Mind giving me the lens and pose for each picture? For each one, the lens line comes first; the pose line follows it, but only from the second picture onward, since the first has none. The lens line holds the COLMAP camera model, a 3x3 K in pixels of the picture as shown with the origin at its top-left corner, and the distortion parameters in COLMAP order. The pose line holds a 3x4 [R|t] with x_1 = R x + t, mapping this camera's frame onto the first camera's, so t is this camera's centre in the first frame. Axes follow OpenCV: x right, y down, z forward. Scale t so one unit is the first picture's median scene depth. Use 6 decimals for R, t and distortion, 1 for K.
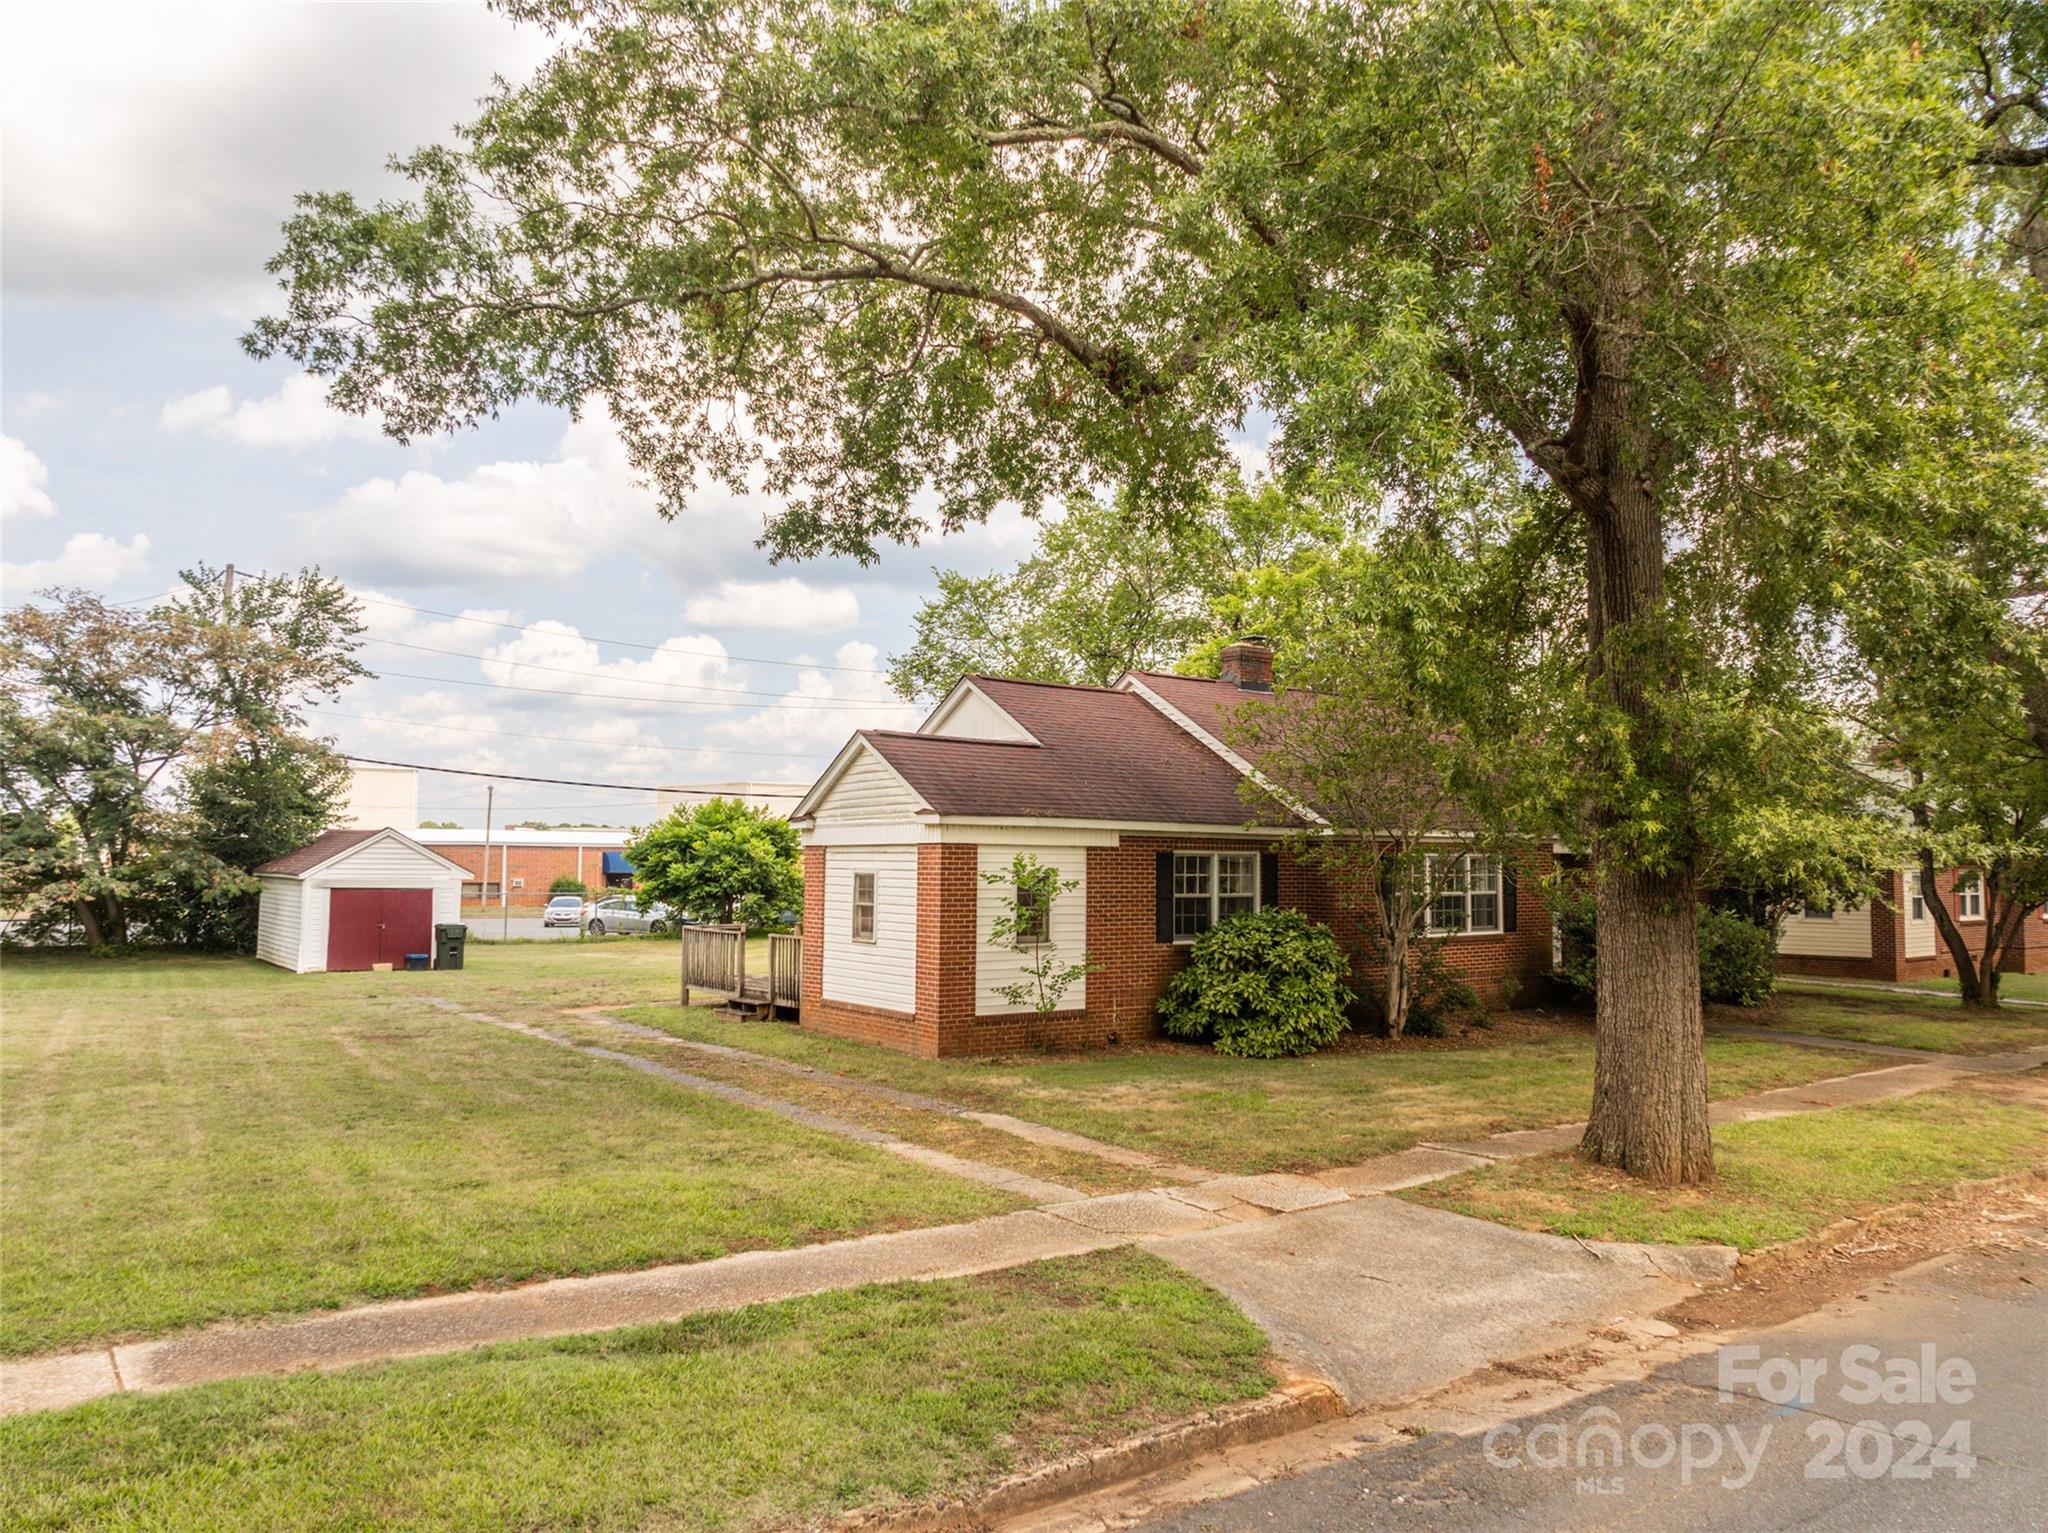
lens RADIAL K [[1444.8, 0, 1022.5], [0, 1444.8, 775.8], [0, 0, 1]] dist [0.000184, 0.000782]
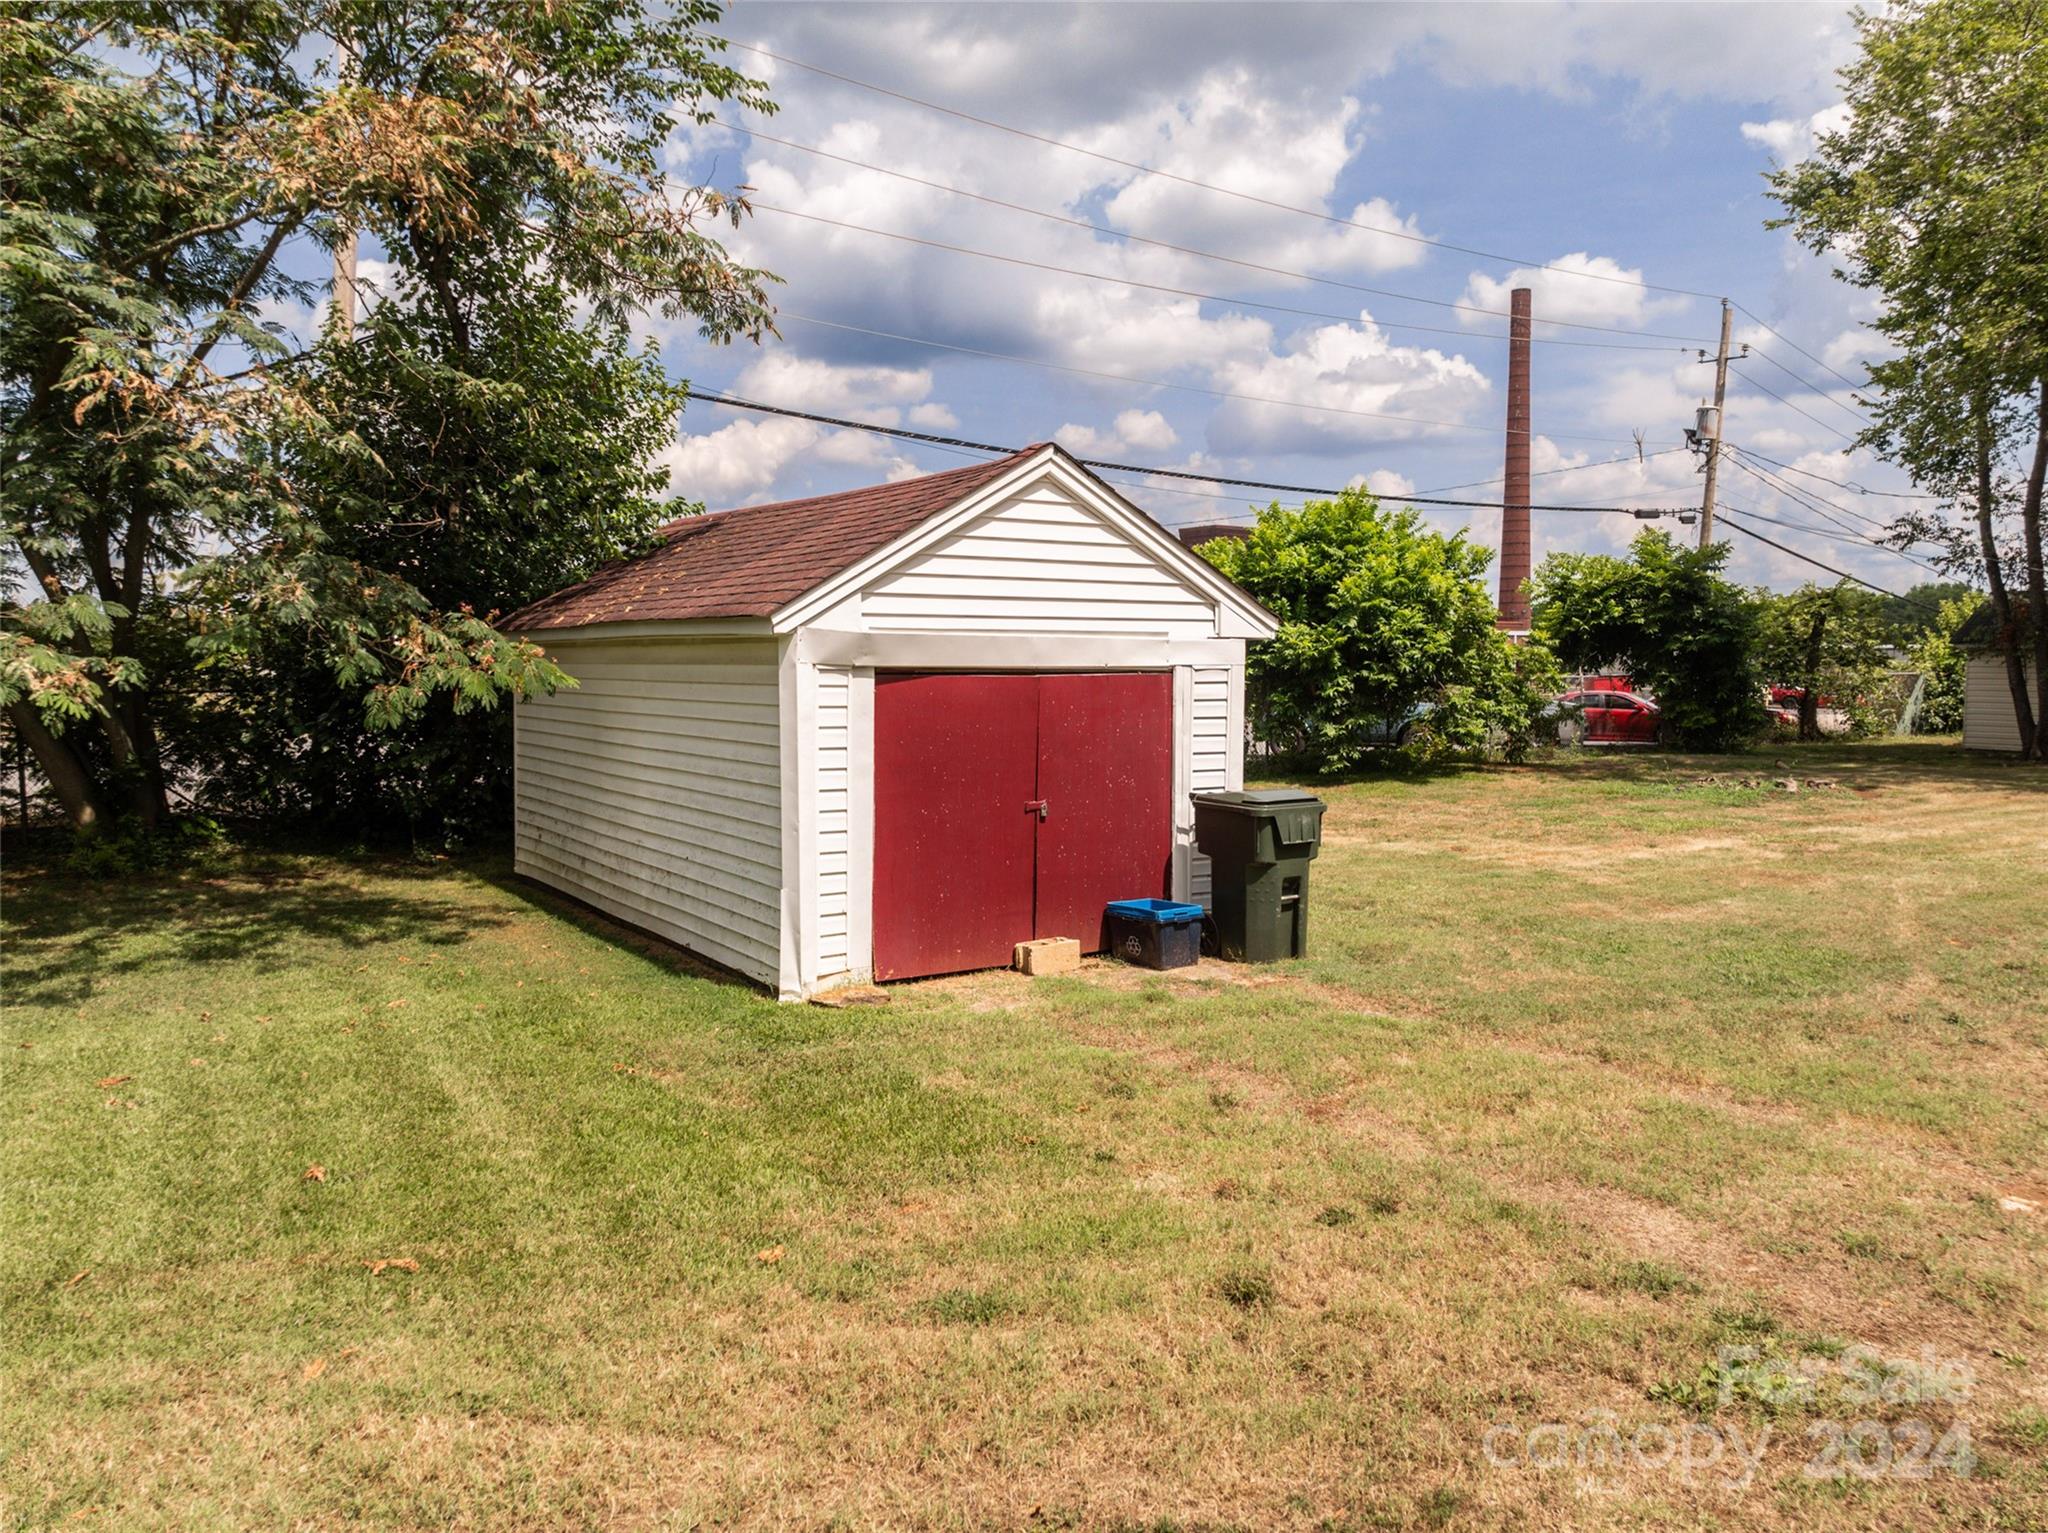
lens RADIAL K [[1444.8, 0, 1018.9], [0, 1444.8, 761.1], [0, 0, 1]] dist [0.000184, 0.000782]
pose [[0.999174, -0.010706, -0.039205, -0.411109], [0.015654, 0.991630, 0.128160, 0.056580], [0.037505, -0.128668, 0.990978, 0.684585]]
